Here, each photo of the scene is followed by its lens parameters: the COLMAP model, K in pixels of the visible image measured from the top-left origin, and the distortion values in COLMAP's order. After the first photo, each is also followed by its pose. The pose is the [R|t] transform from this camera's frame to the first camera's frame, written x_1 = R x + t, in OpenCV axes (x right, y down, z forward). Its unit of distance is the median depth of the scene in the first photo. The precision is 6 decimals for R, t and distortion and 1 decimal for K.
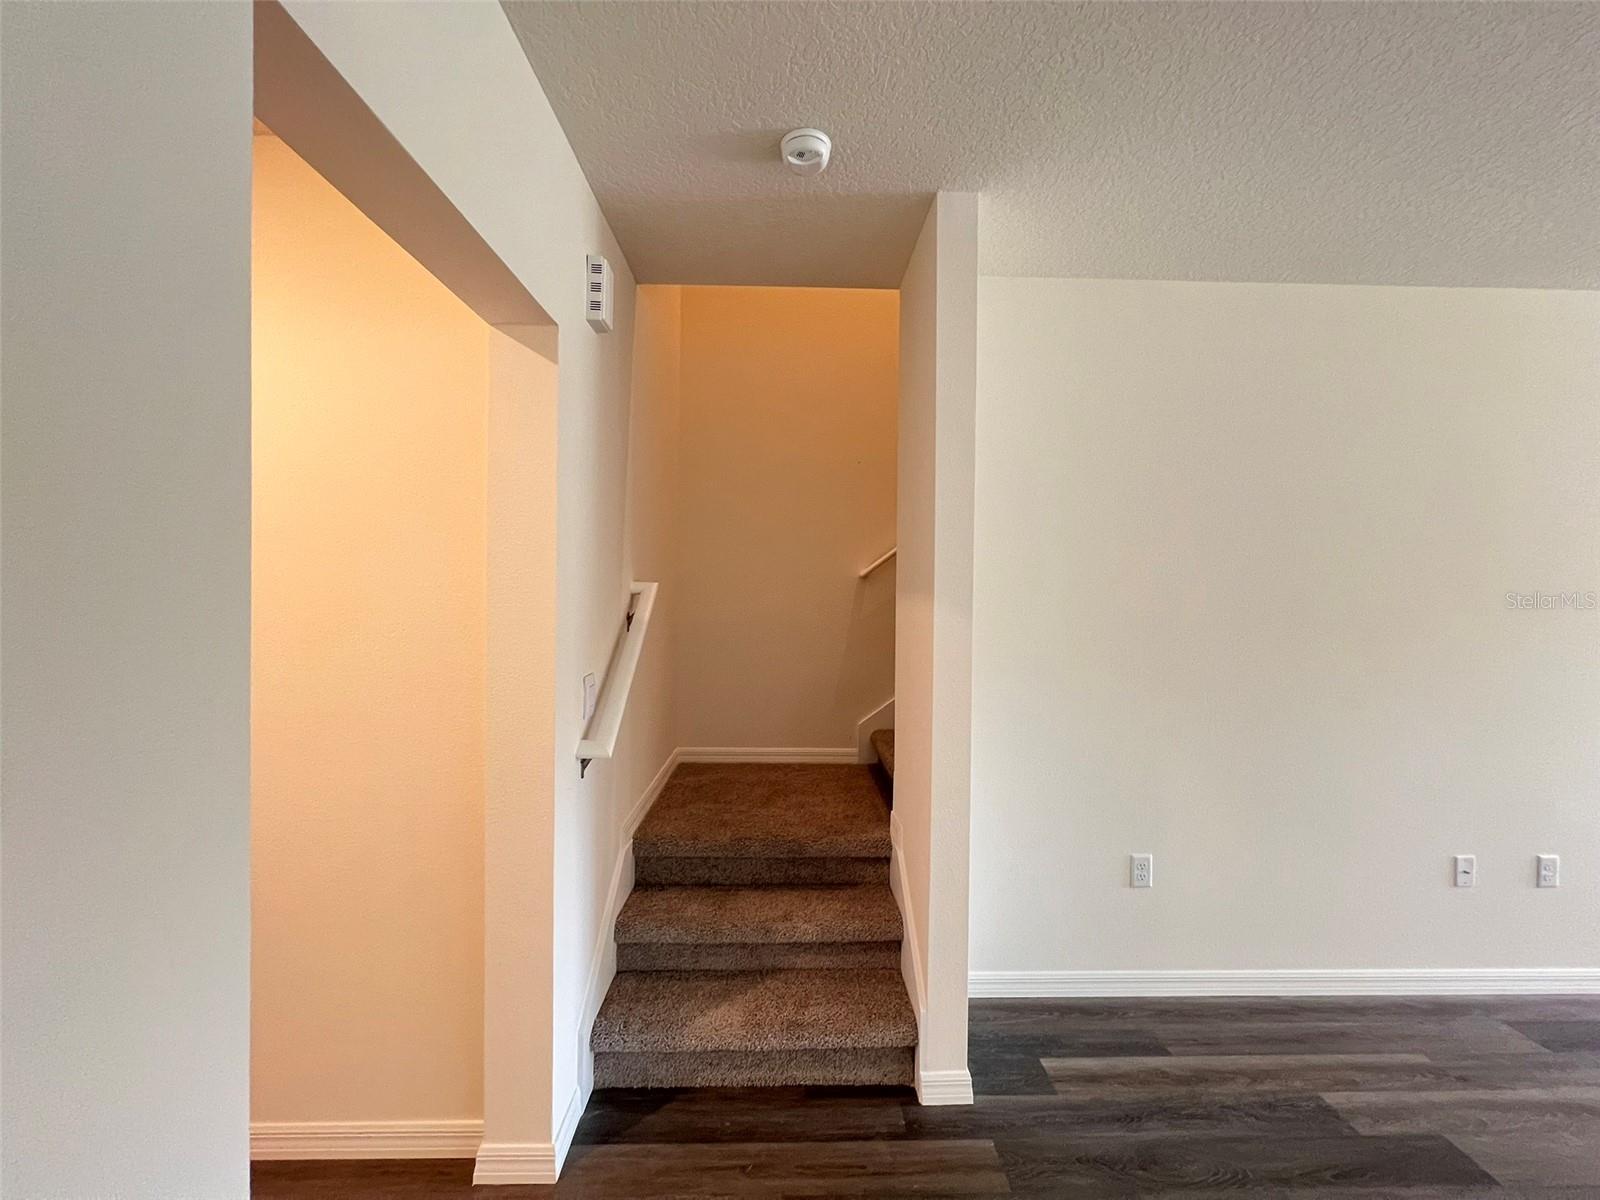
lens RADIAL K [[637.5, 0, 800.1], [0, 637.5, 599.8], [0, 0, 1]] dist [-0.001379, 0.000792]
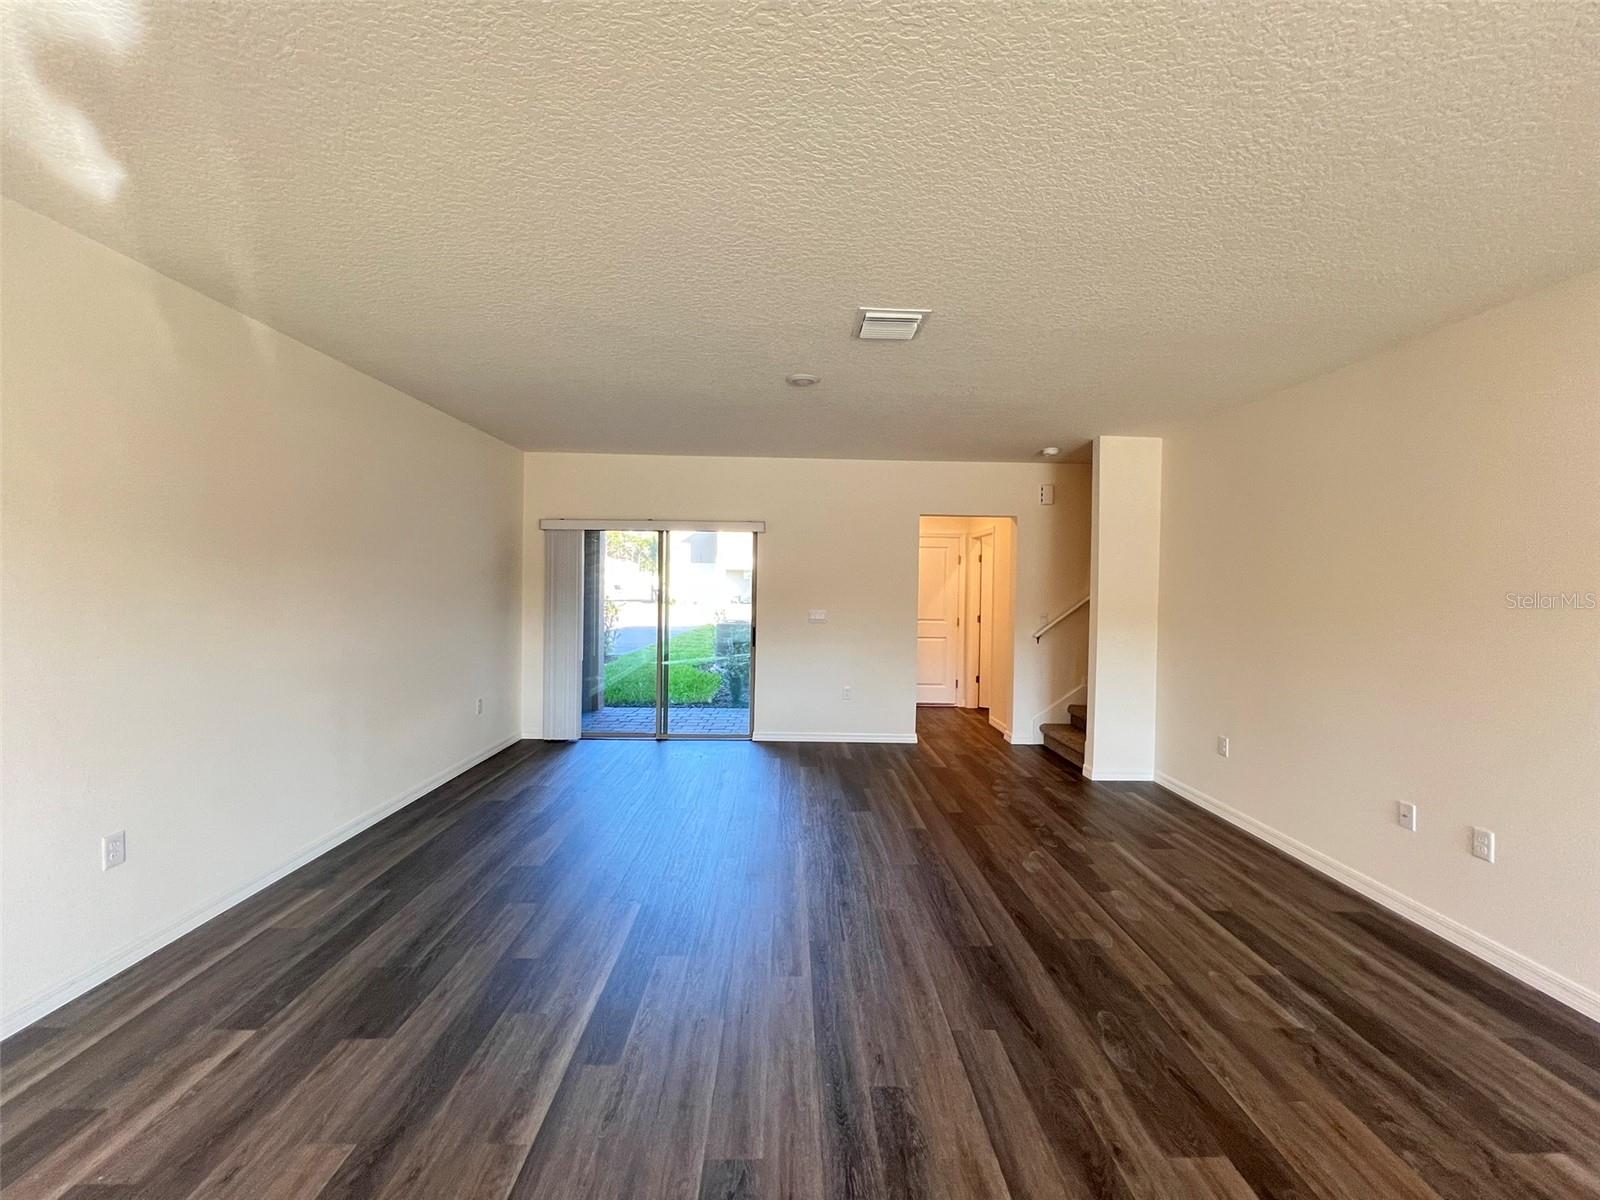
lens RADIAL K [[637.5, 0, 800.0], [0, 637.5, 595.3], [0, 0, 1]] dist [-0.001379, 0.000792]
pose [[-0.006462, 0.009608, -0.999933, 2.679166], [-0.019366, 0.999765, 0.009731, 0.007701], [0.999792, 0.019428, -0.006275, -0.207747]]
